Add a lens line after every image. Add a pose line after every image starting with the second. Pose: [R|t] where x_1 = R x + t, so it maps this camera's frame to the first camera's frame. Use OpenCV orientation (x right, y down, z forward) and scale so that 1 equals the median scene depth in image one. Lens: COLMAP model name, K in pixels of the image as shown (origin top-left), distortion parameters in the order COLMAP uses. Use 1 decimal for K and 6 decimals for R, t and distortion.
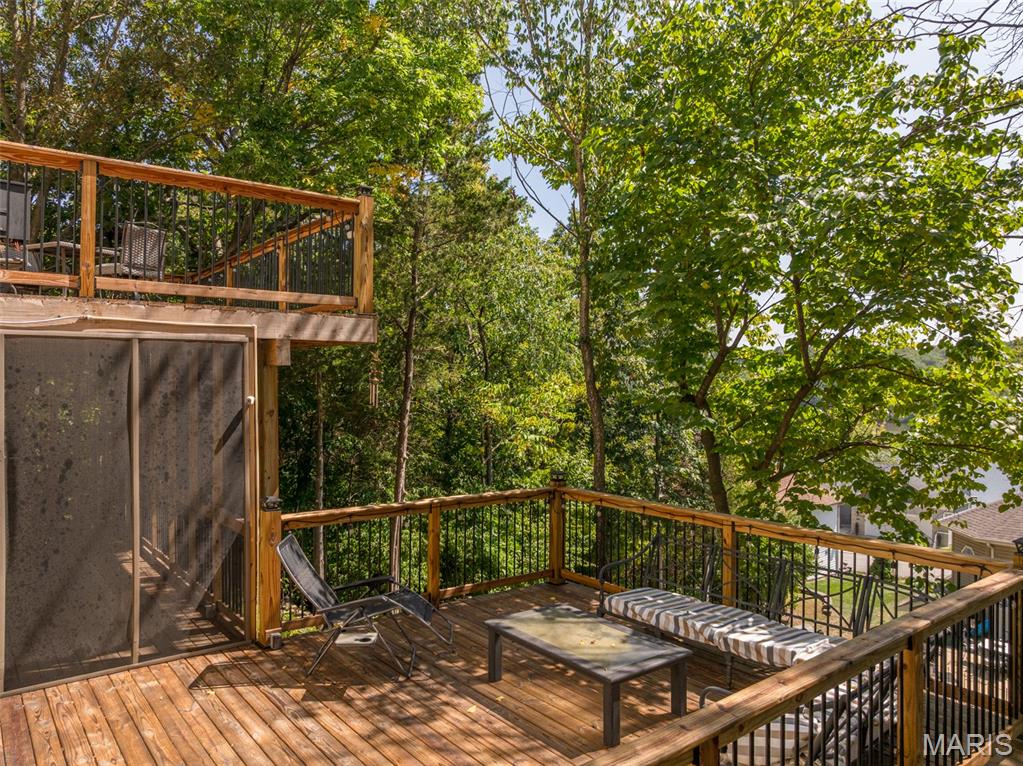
lens RADIAL K [[715.3, 0, 511.1], [0, 715.3, 381.2], [0, 0, 1]] dist [-0.056373, 0.018967]
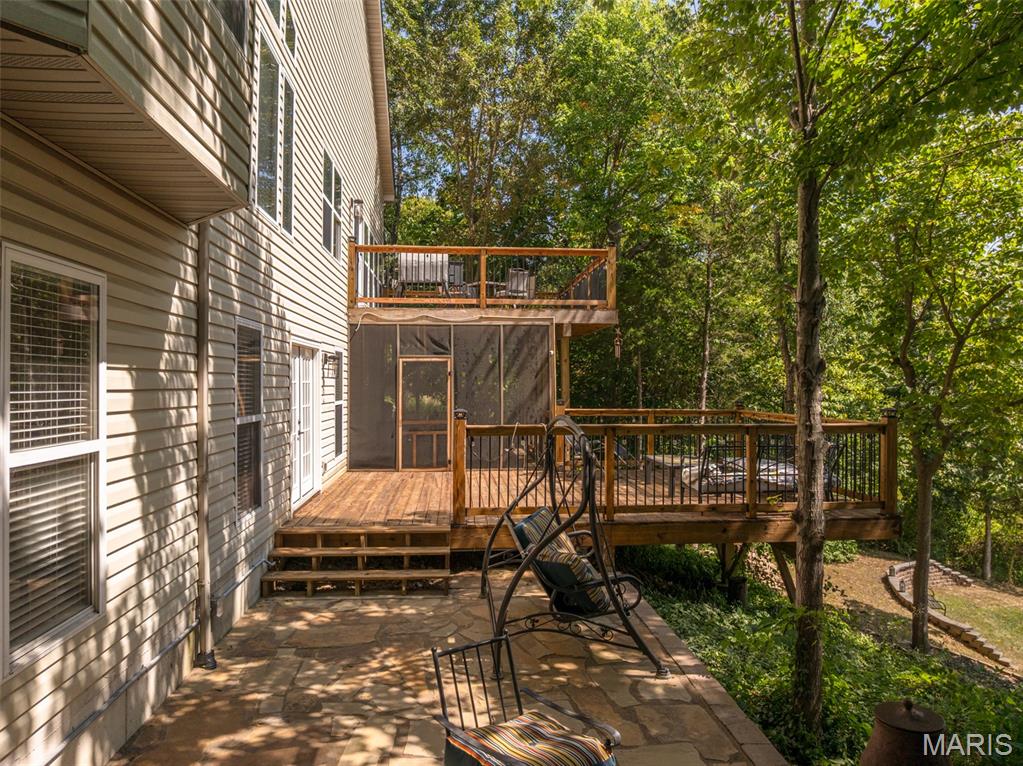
lens RADIAL K [[715.3, 0, 512.6], [0, 715.3, 384.1], [0, 0, 1]] dist [-0.056373, 0.018967]
pose [[0.838661, -0.002952, -0.544645, 0.673454], [0.003149, 0.999995, -0.000570, 0.117653], [0.544644, -0.001237, 0.838666, -0.815042]]
